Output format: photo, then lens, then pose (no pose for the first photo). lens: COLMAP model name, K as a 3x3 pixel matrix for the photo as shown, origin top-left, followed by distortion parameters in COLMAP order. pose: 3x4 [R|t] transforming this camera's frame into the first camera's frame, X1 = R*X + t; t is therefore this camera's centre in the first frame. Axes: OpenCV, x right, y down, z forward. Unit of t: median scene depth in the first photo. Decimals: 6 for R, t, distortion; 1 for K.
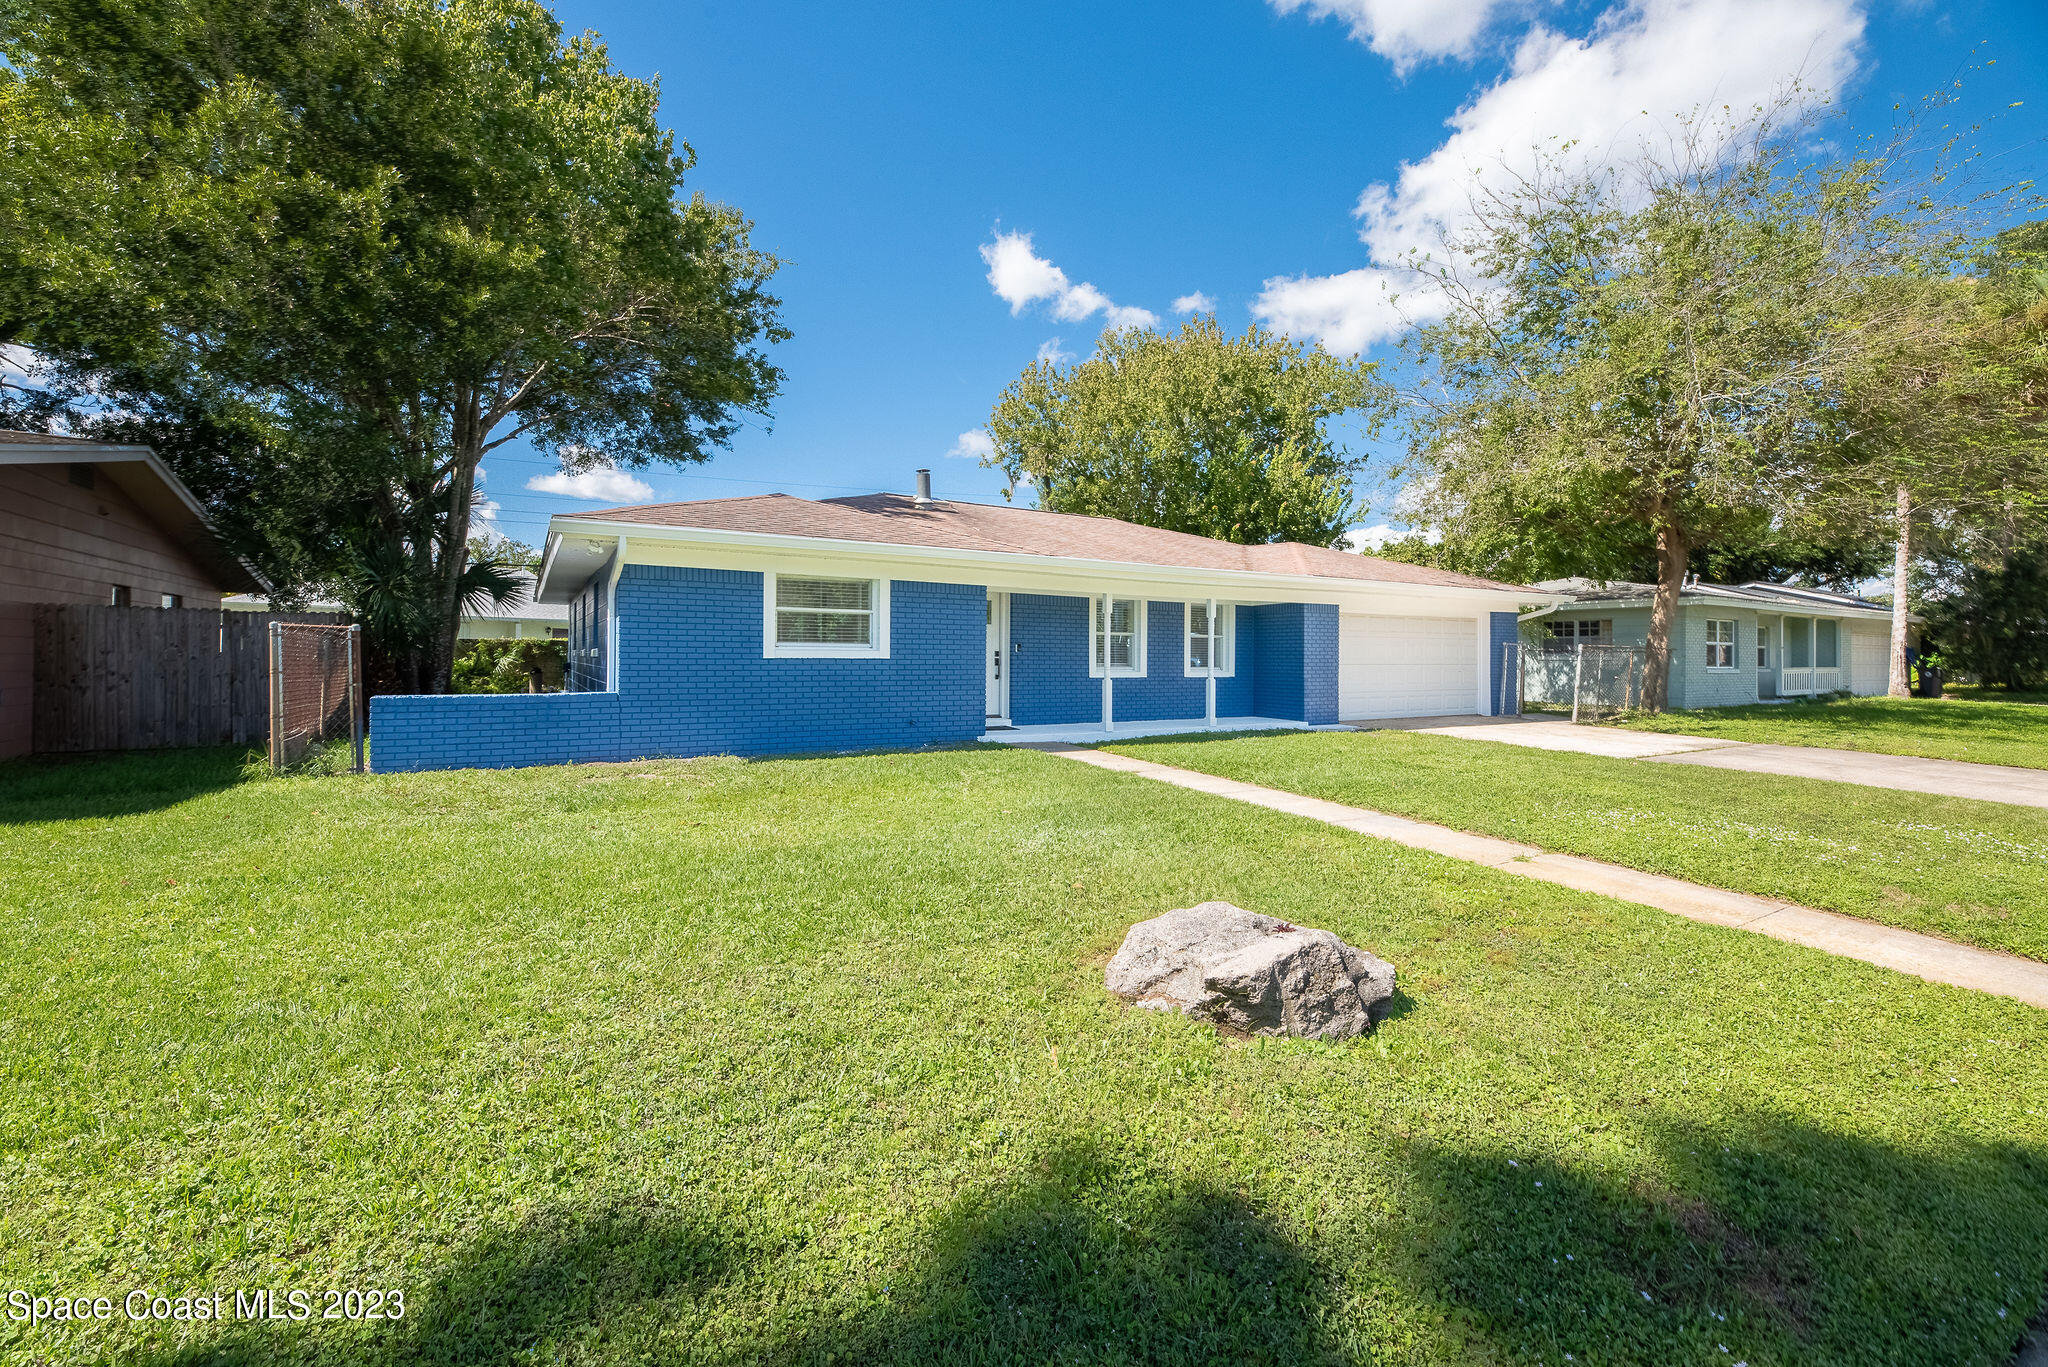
lens RADIAL K [[823.3, 0, 1008.7], [0, 823.3, 681.3], [0, 0, 1]] dist [-0.000358, -0.001904]
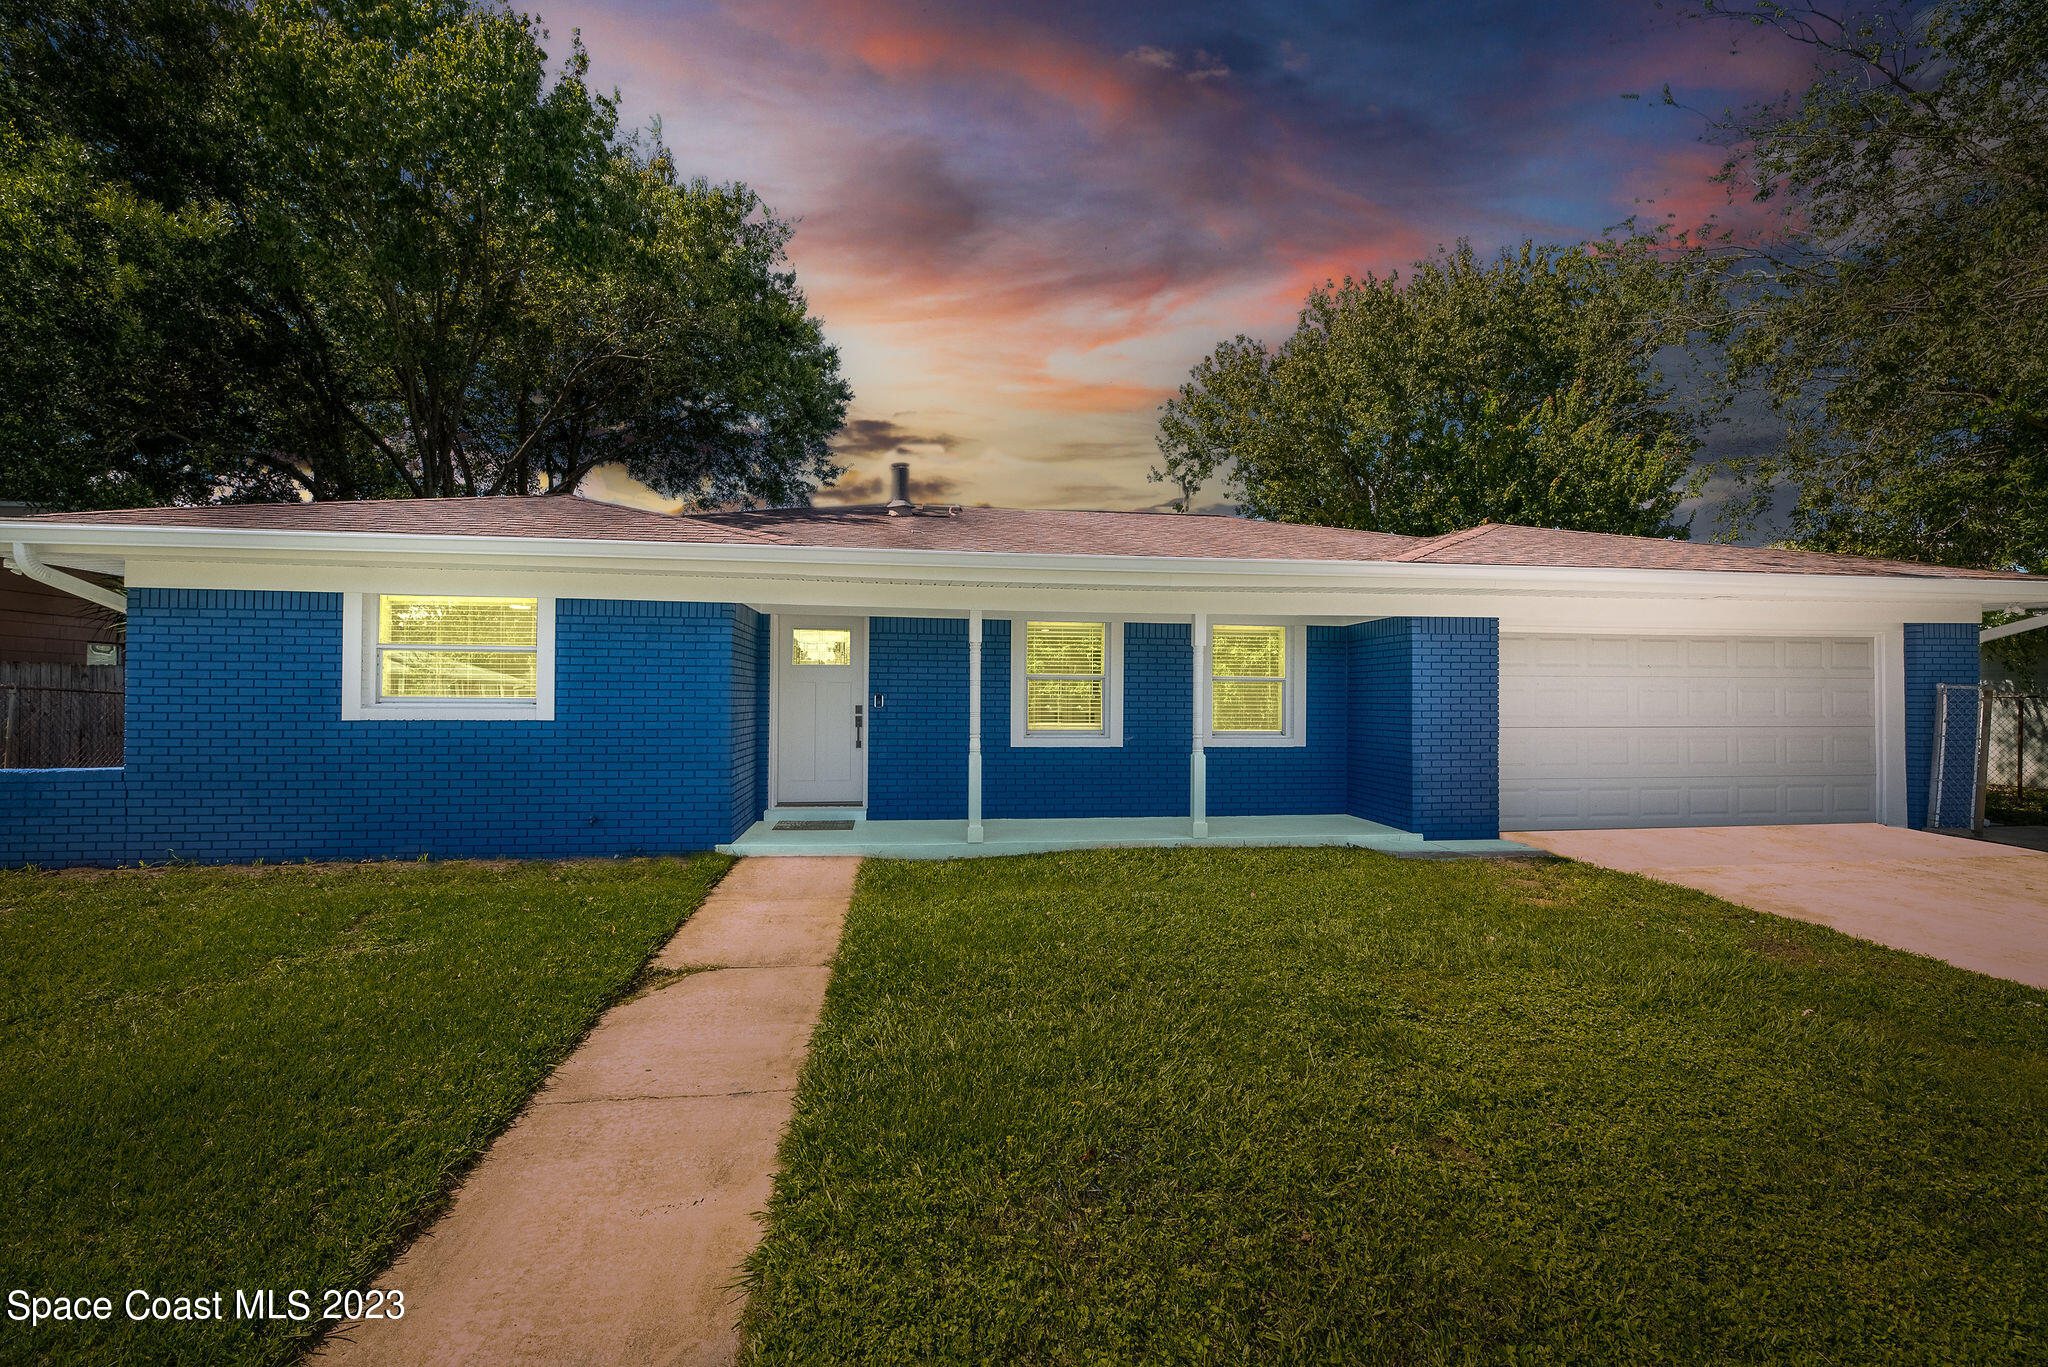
lens RADIAL K [[823.3, 0, 1035.2], [0, 823.3, 686.4], [0, 0, 1]] dist [-0.000358, -0.001904]
pose [[0.929904, -0.009131, -0.367688, 0.330964], [-0.009827, 0.998718, -0.049655, -0.019090], [0.367670, 0.049788, 0.928623, 0.407172]]
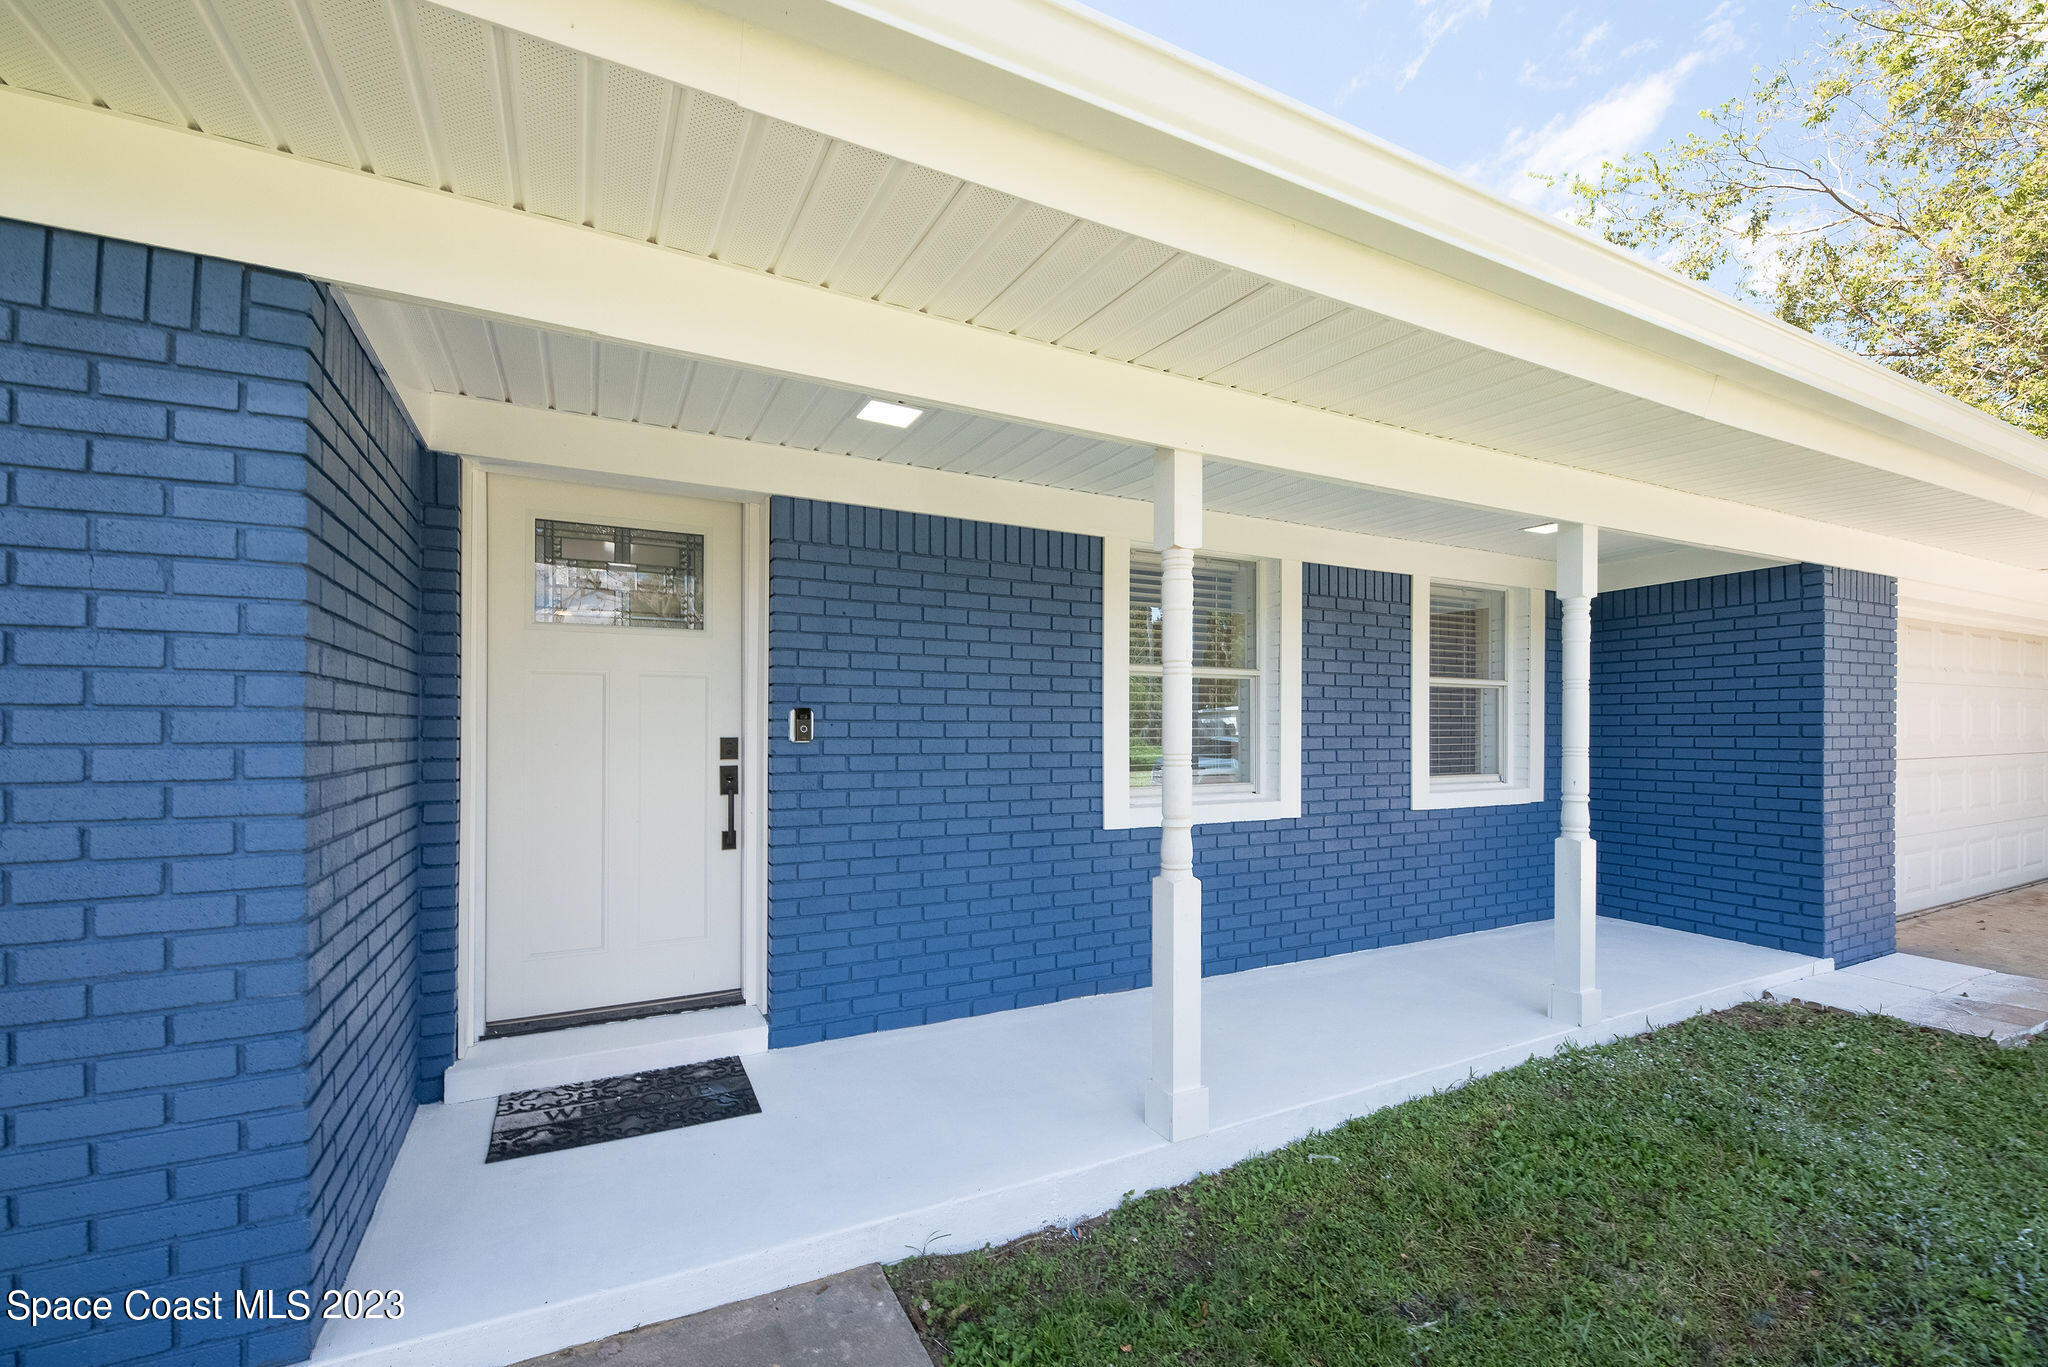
lens RADIAL K [[823.3, 0, 1013.4], [0, 823.3, 722.4], [0, 0, 1]] dist [-0.000358, -0.001904]
pose [[0.998658, -0.011783, -0.050427, 0.077284], [0.009396, 0.998836, -0.047315, -0.026572], [0.050926, 0.046778, 0.997606, 0.698059]]
